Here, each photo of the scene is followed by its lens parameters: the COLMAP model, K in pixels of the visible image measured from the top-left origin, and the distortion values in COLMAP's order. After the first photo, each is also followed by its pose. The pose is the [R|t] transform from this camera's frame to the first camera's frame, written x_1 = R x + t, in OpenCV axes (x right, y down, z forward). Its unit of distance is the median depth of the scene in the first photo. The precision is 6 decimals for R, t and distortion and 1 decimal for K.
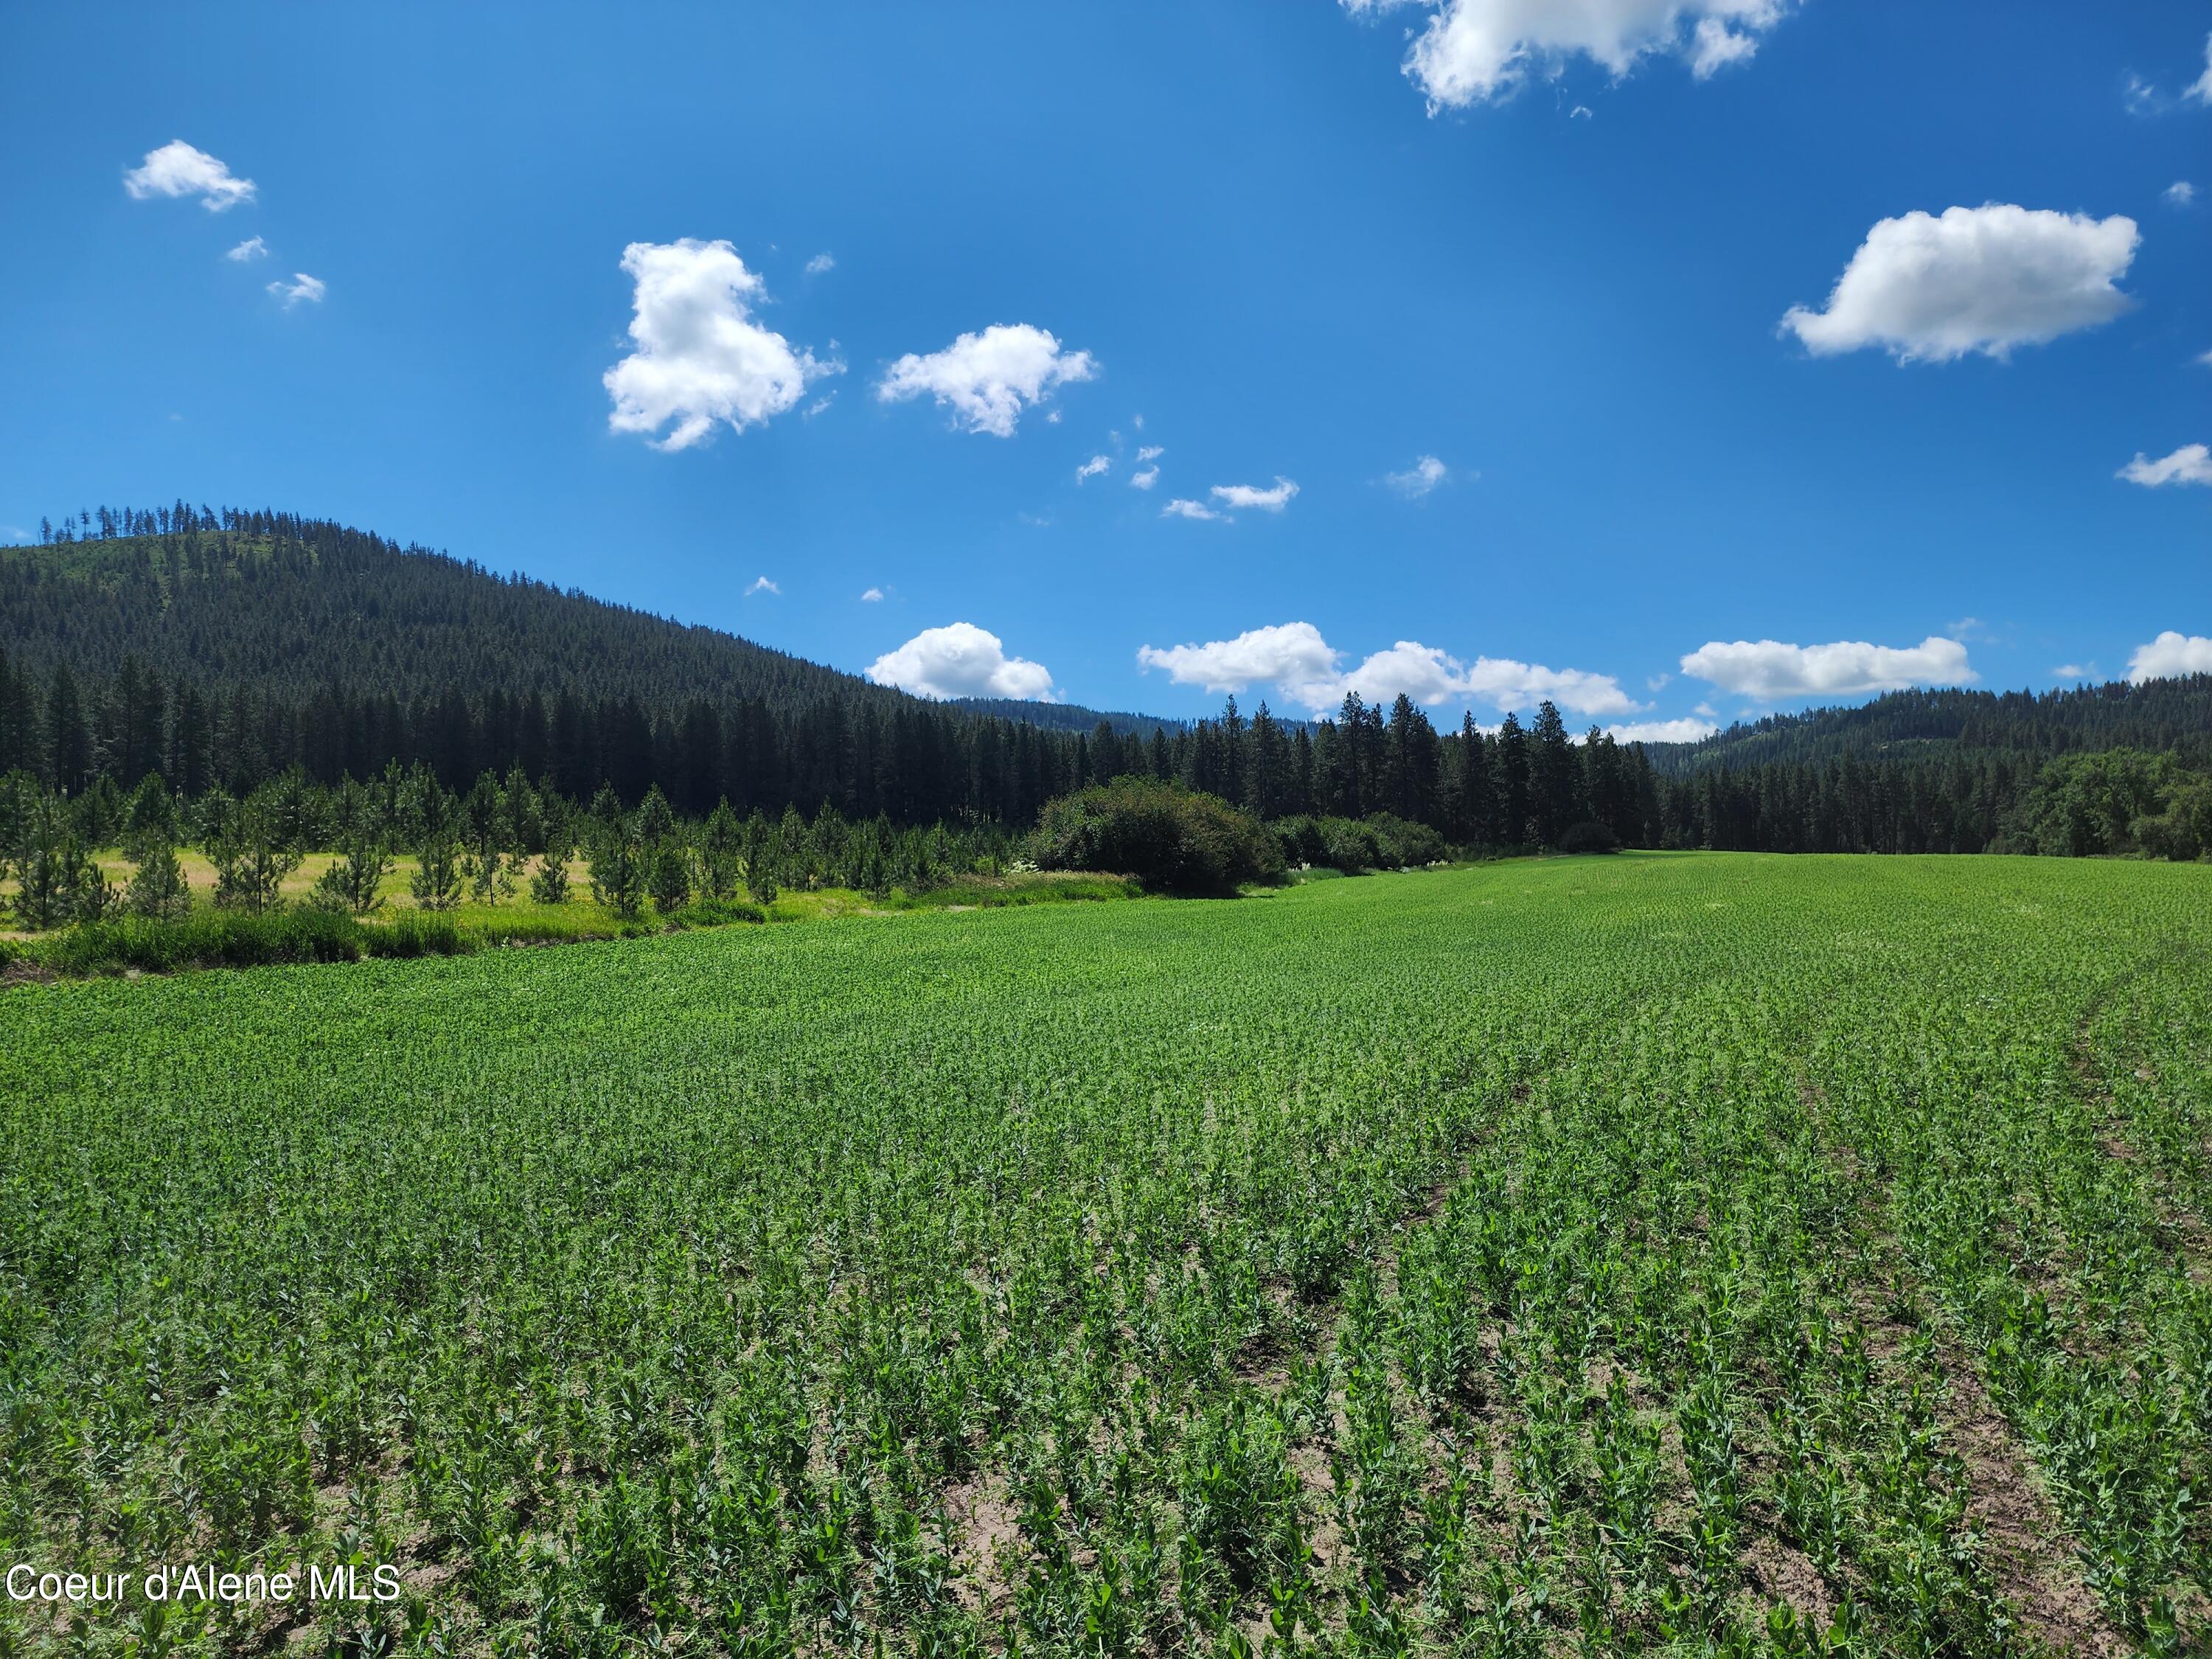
lens RADIAL K [[1444.3, 0, 1101.6], [0, 1444.3, 827.8], [0, 0, 1]] dist [0.078740, -0.066543]
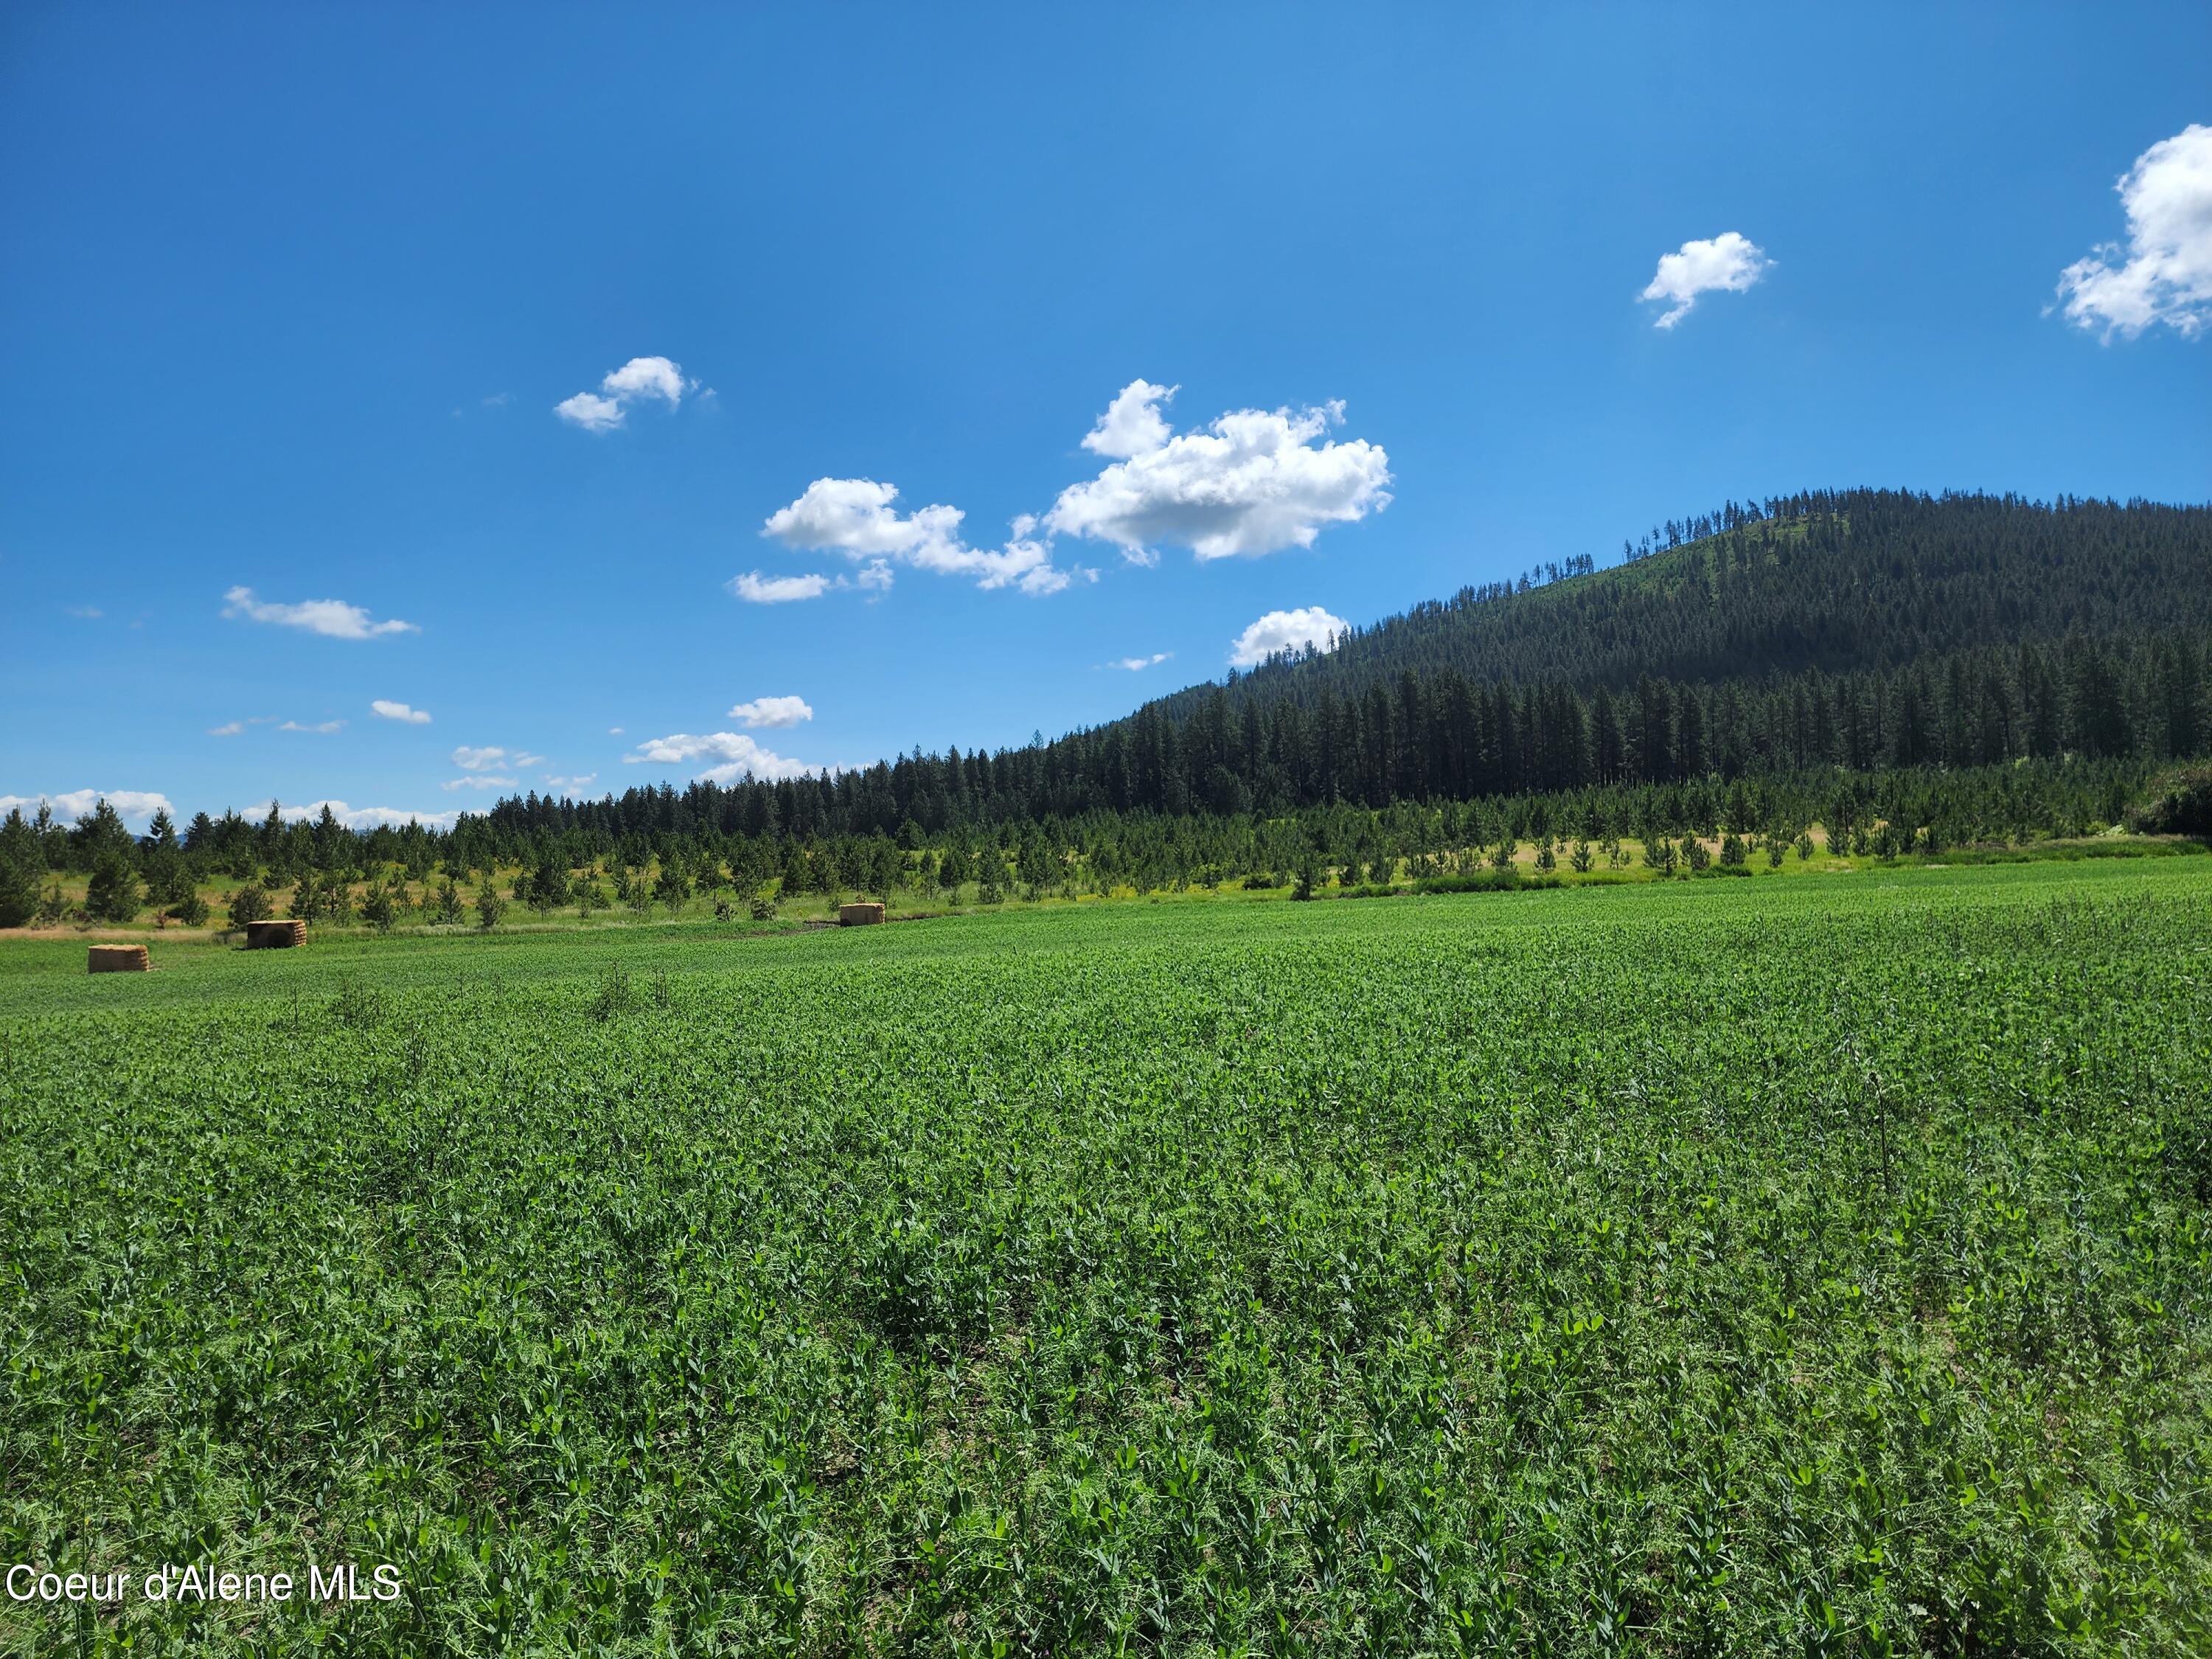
lens RADIAL K [[1447.0, 0, 1064.2], [0, 1447.0, 814.9], [0, 0, 1]] dist [0.074047, -0.062379]
pose [[0.531609, -0.039801, -0.846054, 0.138827], [0.060193, 0.998145, -0.009134, -0.007850], [0.844848, -0.046071, 0.533019, -0.118612]]
